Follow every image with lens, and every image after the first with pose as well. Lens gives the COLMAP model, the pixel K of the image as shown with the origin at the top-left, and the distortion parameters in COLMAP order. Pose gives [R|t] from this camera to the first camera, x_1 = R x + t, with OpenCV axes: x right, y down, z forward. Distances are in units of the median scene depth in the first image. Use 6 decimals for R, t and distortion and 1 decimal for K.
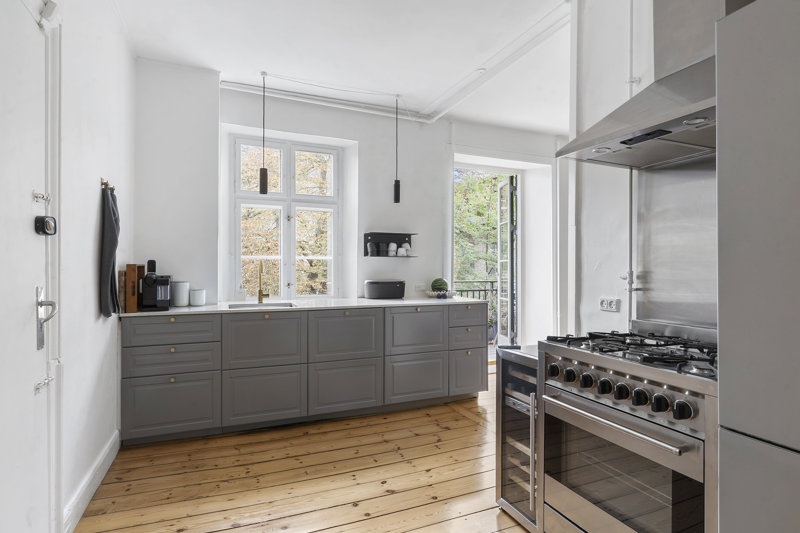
lens RADIAL K [[416.0, 0, 400.5], [0, 416.0, 268.9], [0, 0, 1]] dist [-0.003106, 0.000071]
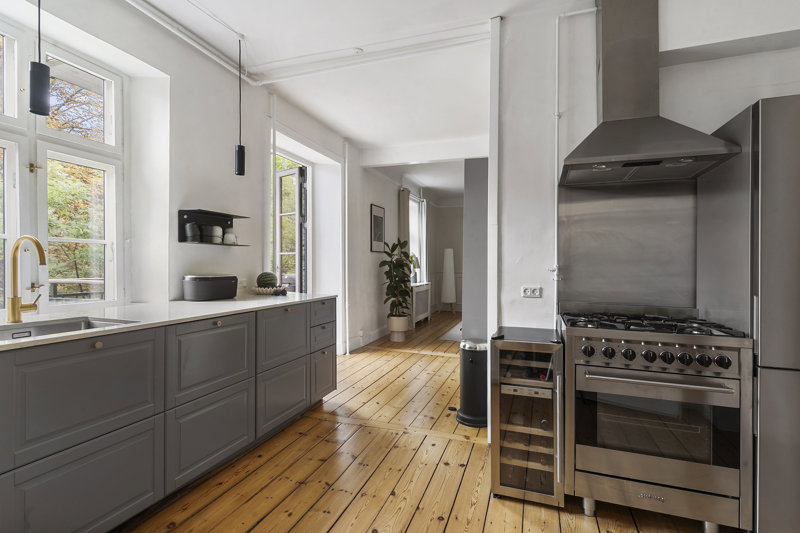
lens RADIAL K [[384.6, 0, 400.0], [0, 384.6, 266.5], [0, 0, 1]] dist [0.001087, 0.001139]
pose [[0.674647, 0.001732, 0.738138, -0.320627], [-0.009363, 0.999937, 0.006212, 0.004114], [-0.738081, -0.011102, 0.674621, 0.281407]]
